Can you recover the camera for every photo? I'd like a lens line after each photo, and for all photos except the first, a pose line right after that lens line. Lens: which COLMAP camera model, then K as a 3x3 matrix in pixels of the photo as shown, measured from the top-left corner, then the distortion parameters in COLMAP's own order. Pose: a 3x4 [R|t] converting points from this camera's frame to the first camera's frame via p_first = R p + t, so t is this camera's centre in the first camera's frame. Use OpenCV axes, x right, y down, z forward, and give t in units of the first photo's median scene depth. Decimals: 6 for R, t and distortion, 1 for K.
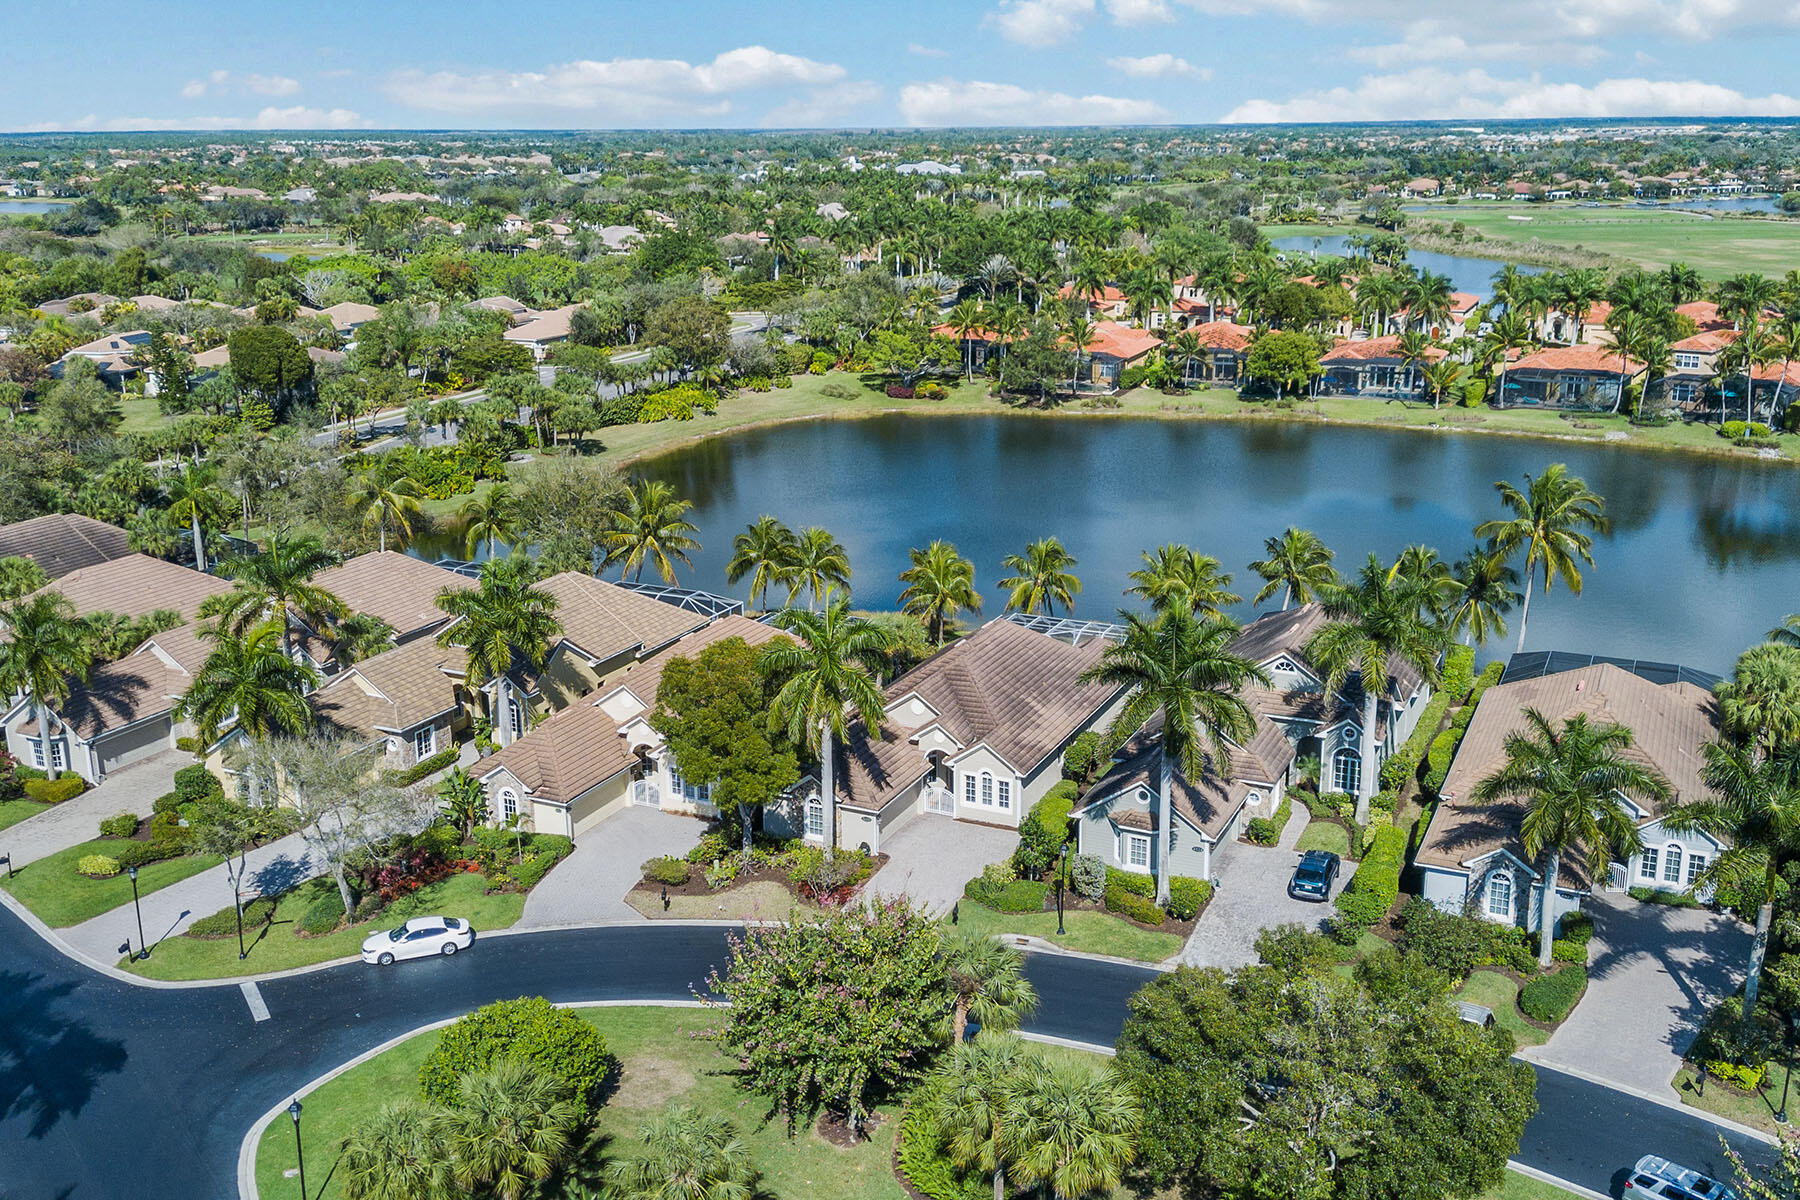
lens RADIAL K [[1695.0, 0, 900.0], [0, 1695.0, 600.0], [0, 0, 1]] dist [0.122036, -0.217831]
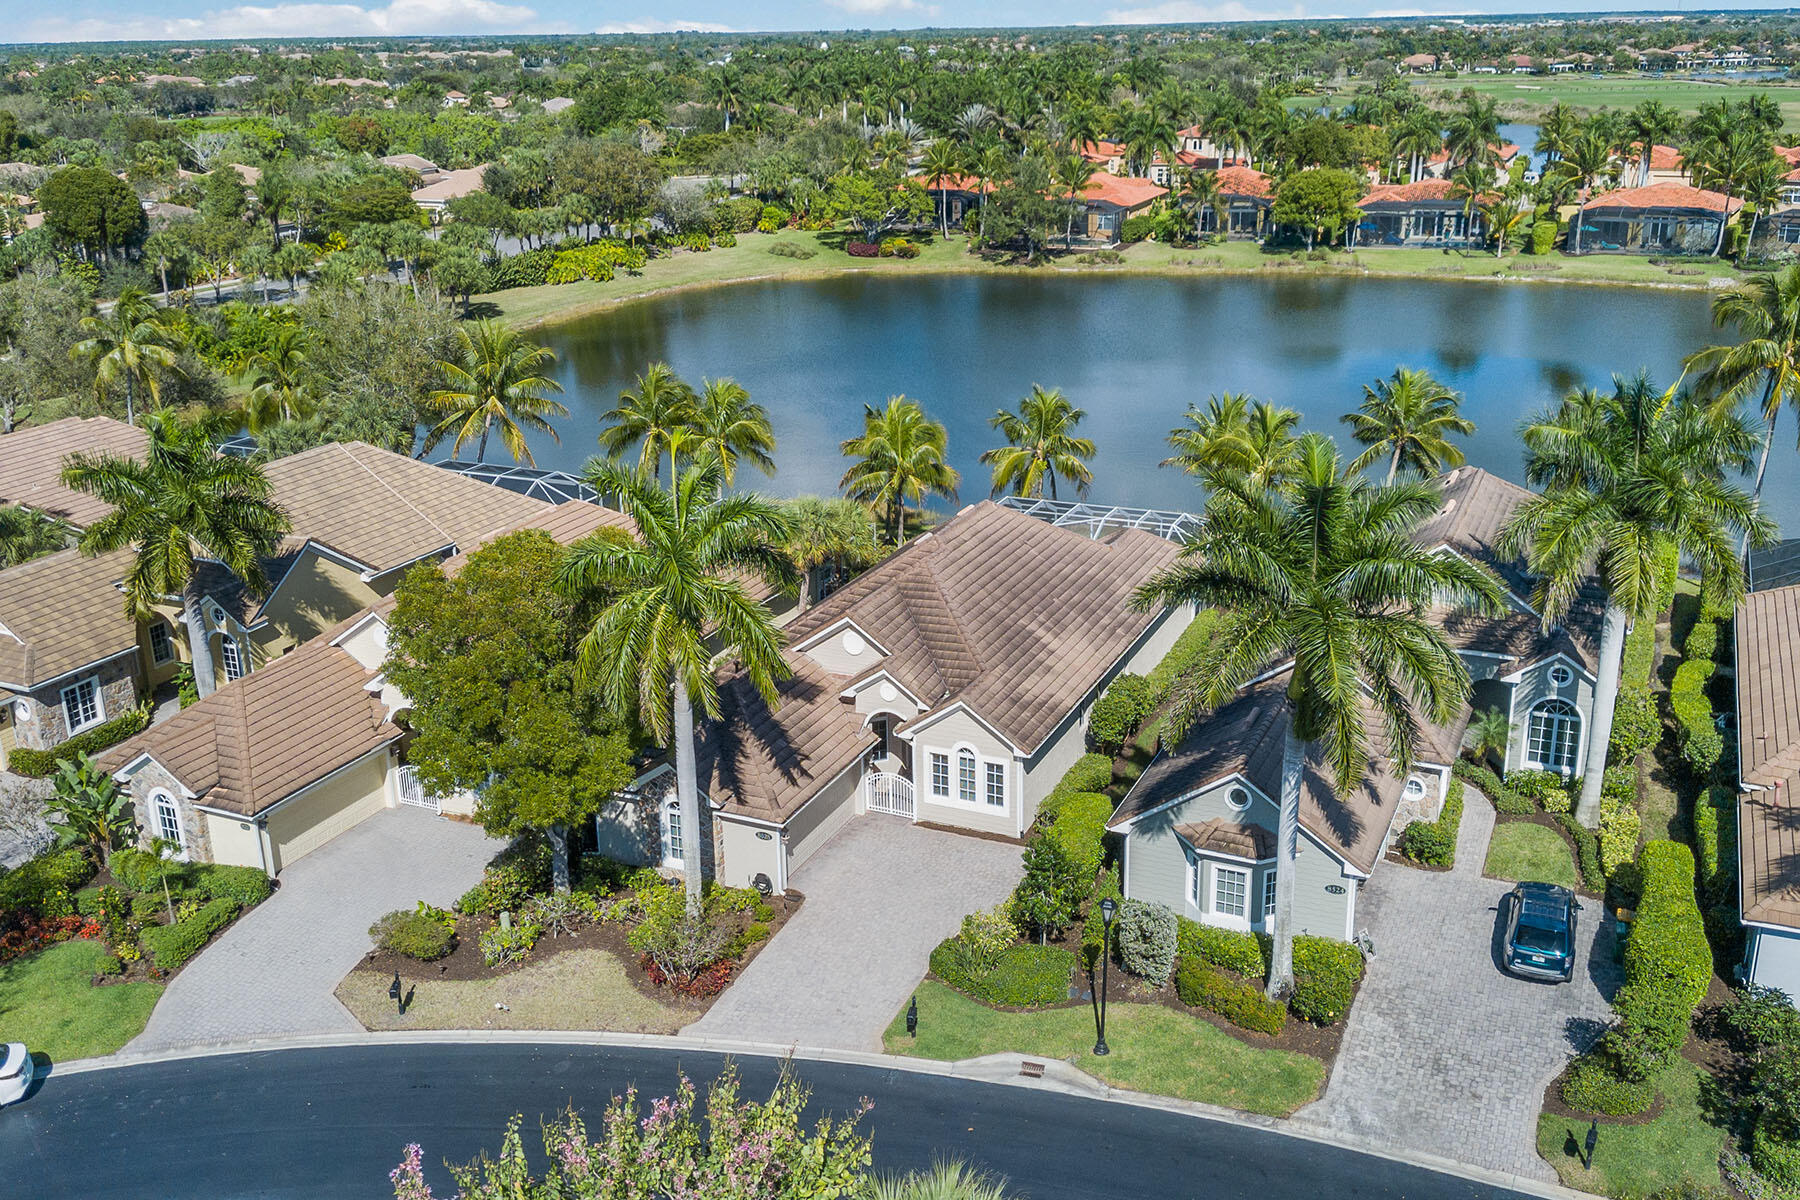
lens RADIAL K [[1648.4, 0, 900.0], [0, 1648.4, 600.0], [0, 0, 1]] dist [0.118618, -0.210888]
pose [[0.999870, -0.013518, 0.008789, 0.020065], [0.012997, 0.998301, 0.056795, 0.012607], [-0.009542, -0.056674, 0.998347, 0.362681]]
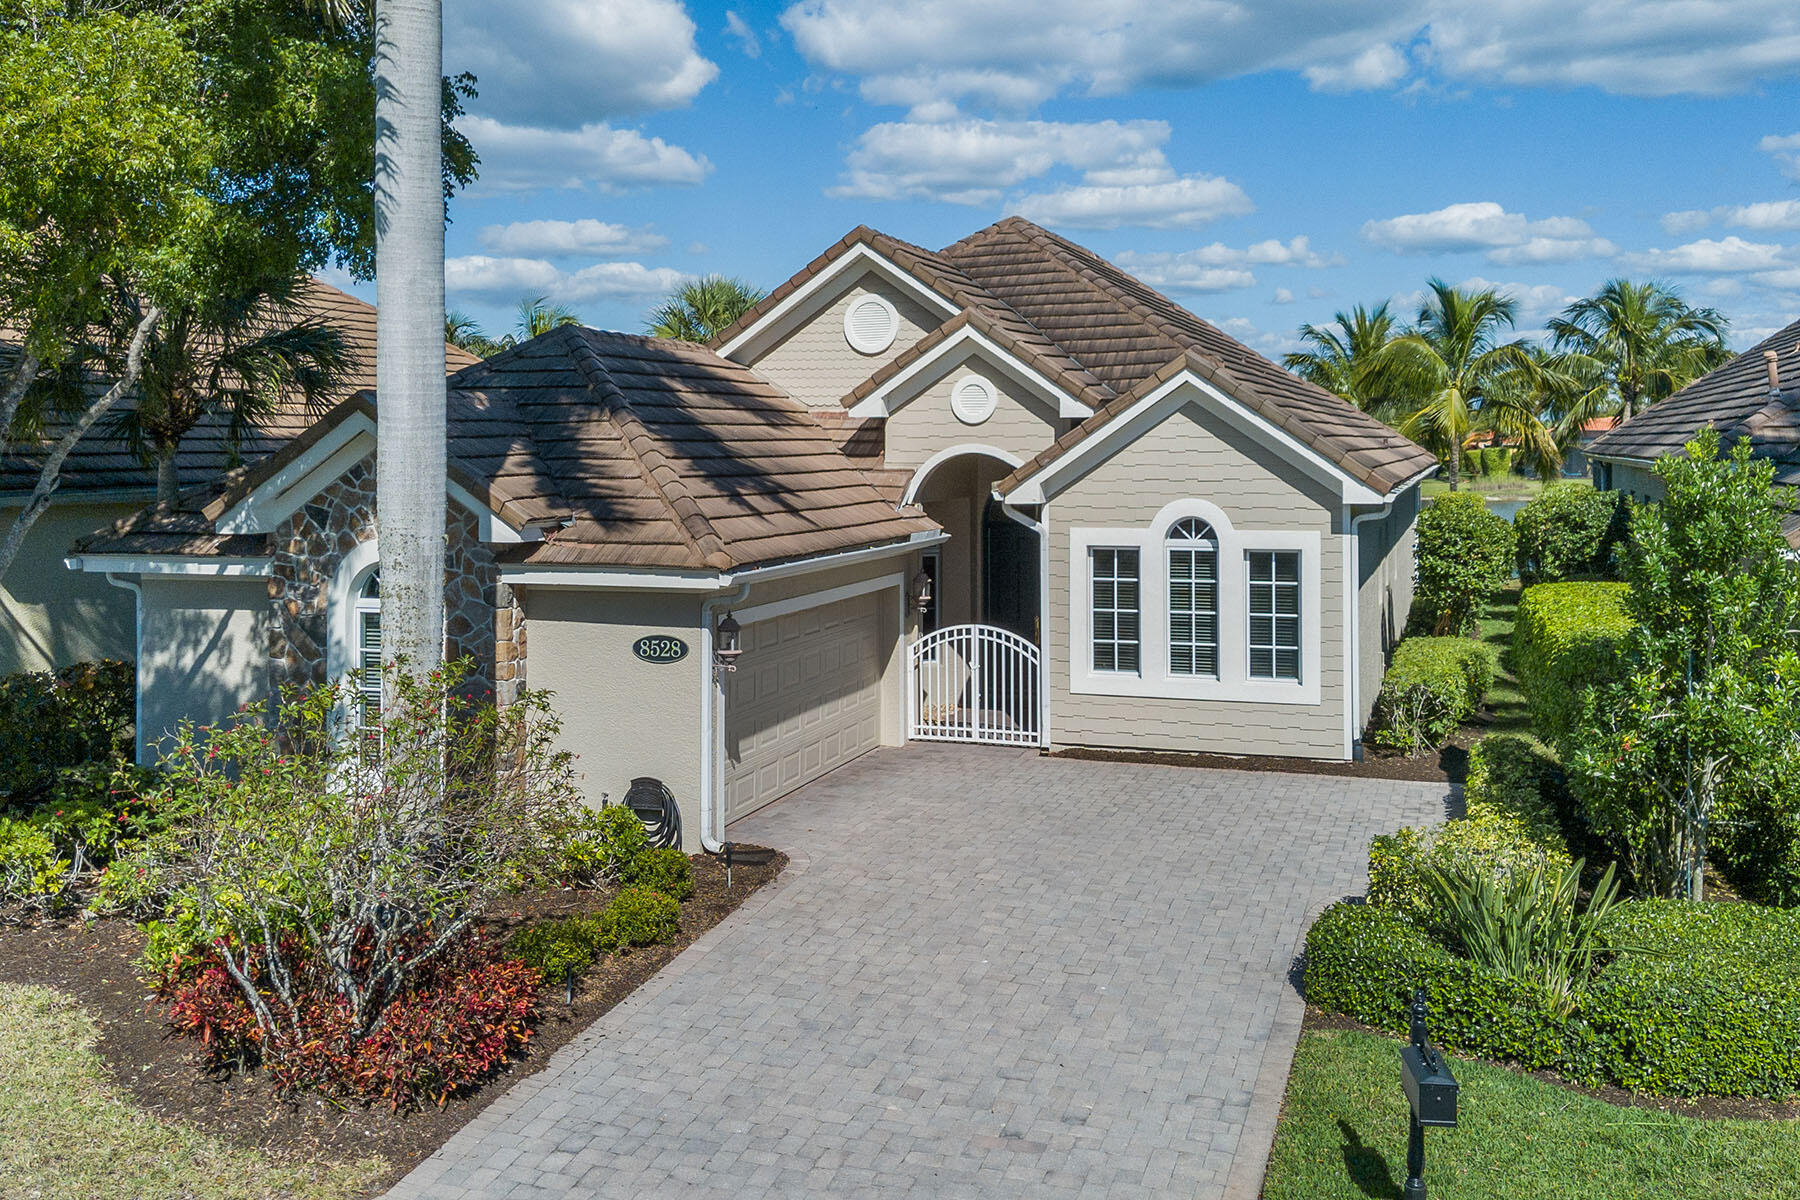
lens RADIAL K [[1685.1, 0, 889.8], [0, 1685.1, 453.9], [0, 0, 1]] dist [0.109159, -0.166187]
pose [[0.994056, 0.004761, 0.108770, -0.012656], [0.024718, 0.963086, -0.268058, 0.134326], [-0.106031, 0.269153, 0.957243, 0.688180]]
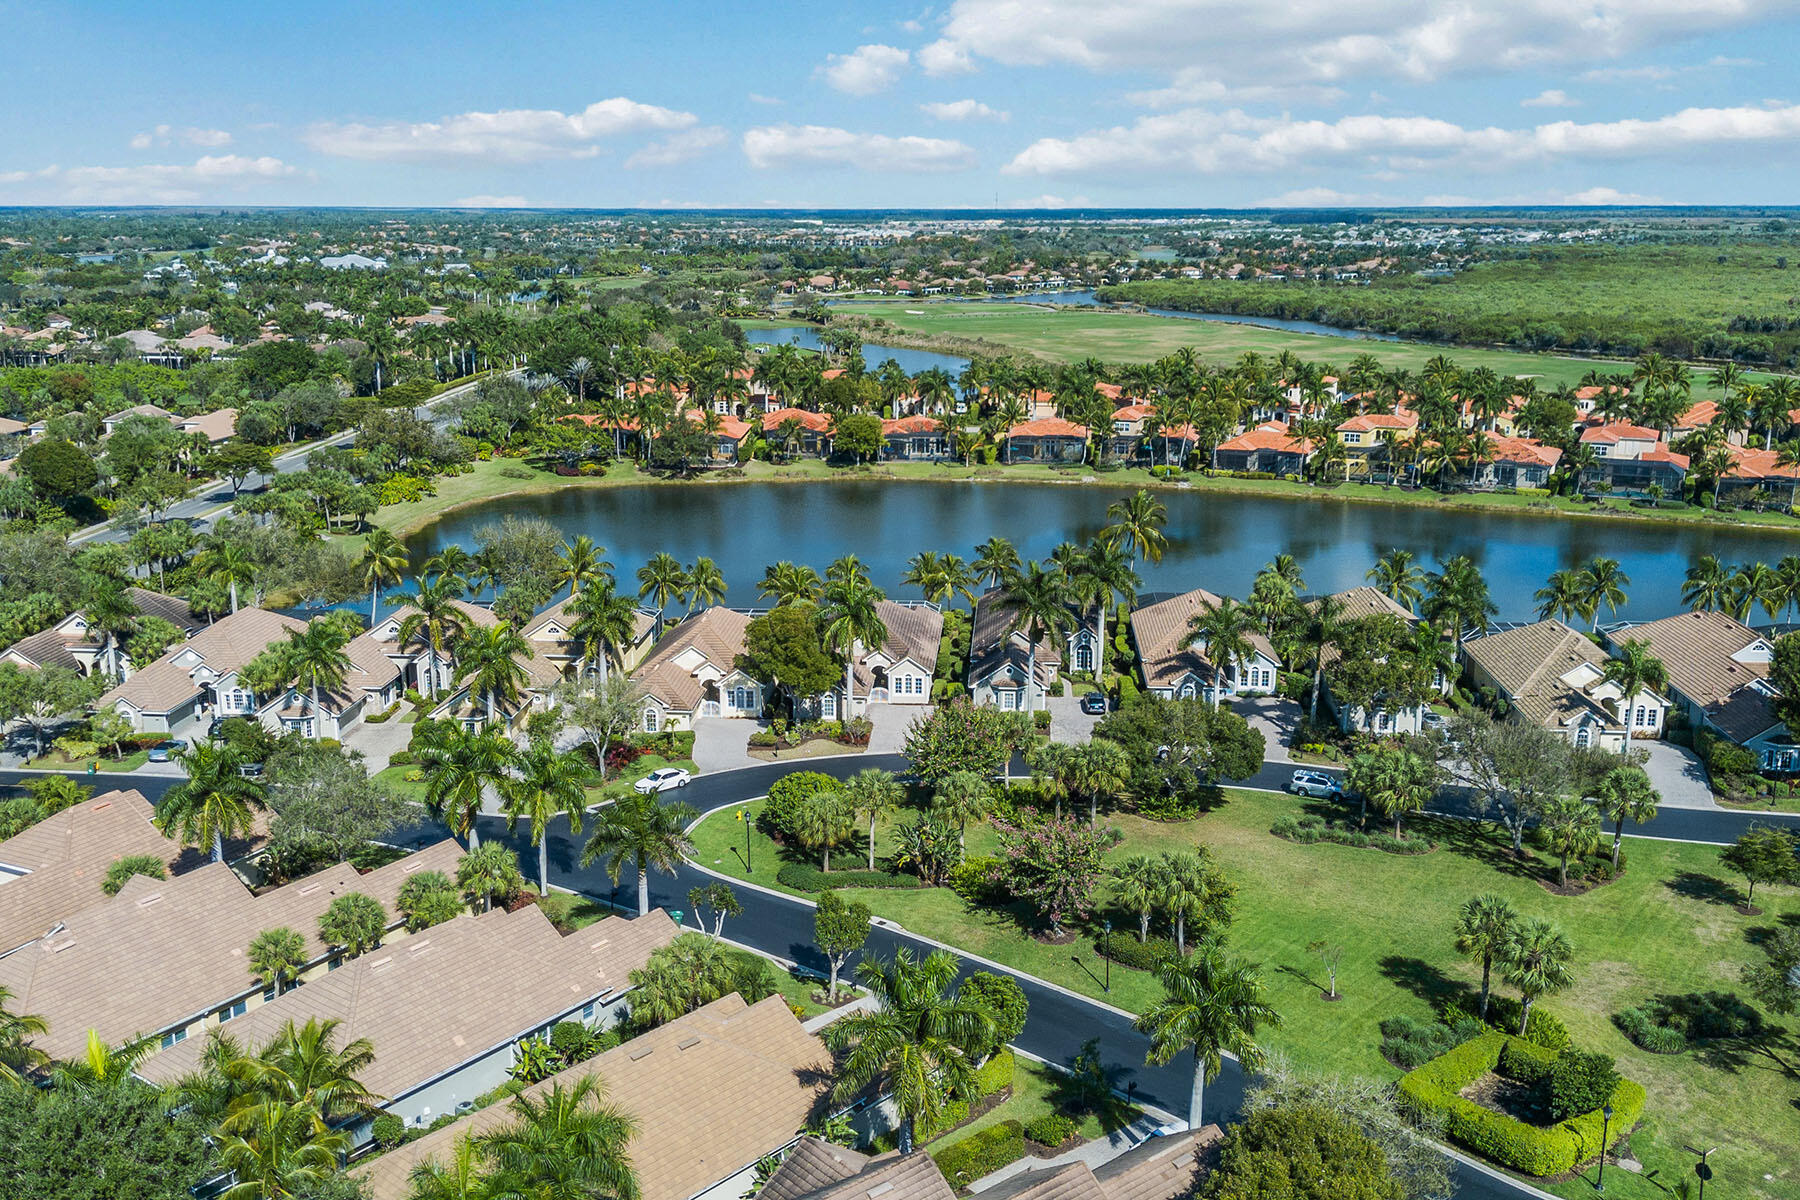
lens RADIAL K [[1695.0, 0, 900.0], [0, 1695.0, 600.0], [0, 0, 1]] dist [0.122036, -0.217831]
pose [[0.930220, -0.074835, 0.359293, -0.517330], [0.090186, 0.995582, -0.026129, 0.060951], [-0.355750, 0.056708, 0.932859, -0.576629]]
